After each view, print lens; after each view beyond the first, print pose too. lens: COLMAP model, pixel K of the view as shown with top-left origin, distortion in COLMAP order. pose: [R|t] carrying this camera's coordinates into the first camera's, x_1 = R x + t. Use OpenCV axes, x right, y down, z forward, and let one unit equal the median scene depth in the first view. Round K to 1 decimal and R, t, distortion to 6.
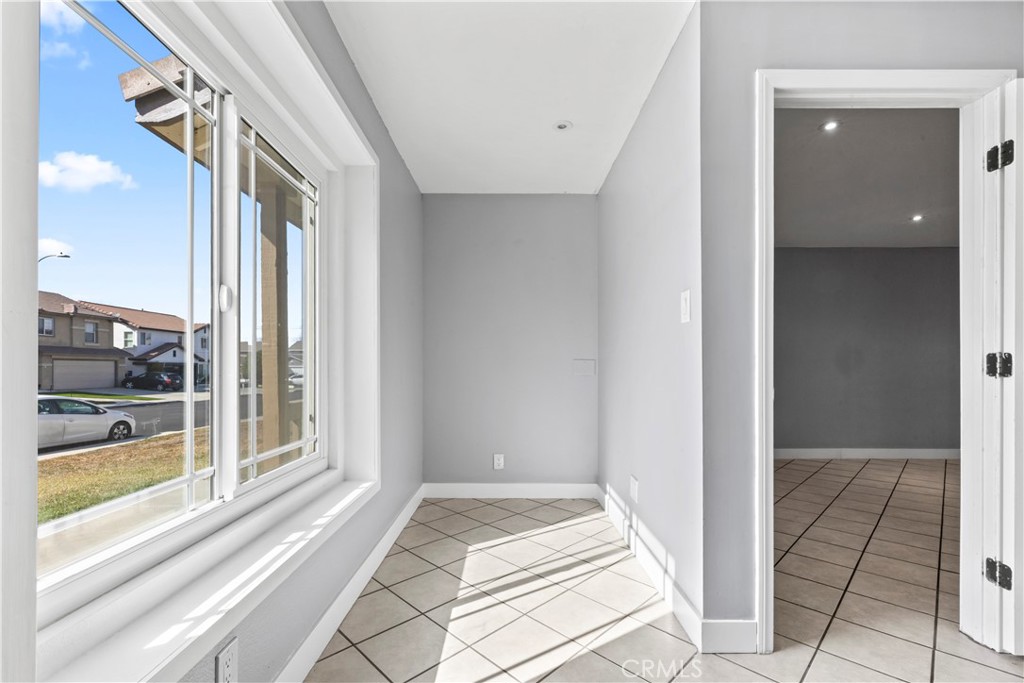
lens RADIAL K [[443.1, 0, 507.7], [0, 443.1, 367.6], [0, 0, 1]] dist [0.000503, 0.000655]
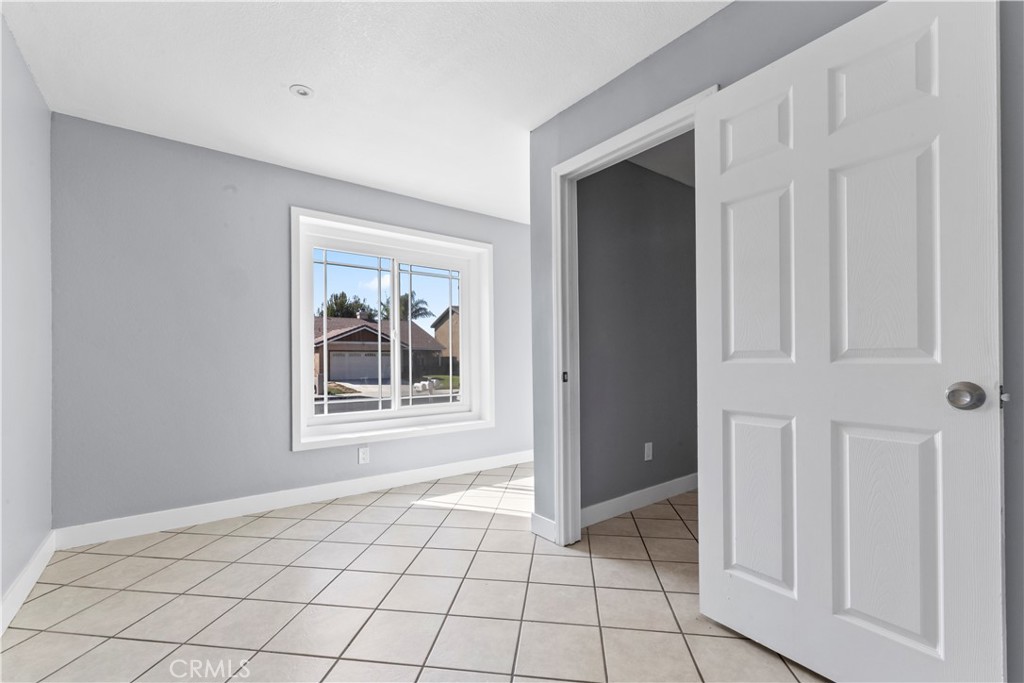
lens RADIAL K [[437.6, 0, 507.5], [0, 437.6, 357.1], [0, 0, 1]] dist [0.001165, 0.000291]
pose [[0.611406, -0.005576, -0.791298, 1.241752], [0.005263, 0.999982, -0.002980, -0.002005], [0.791300, -0.002343, 0.611424, -0.048103]]
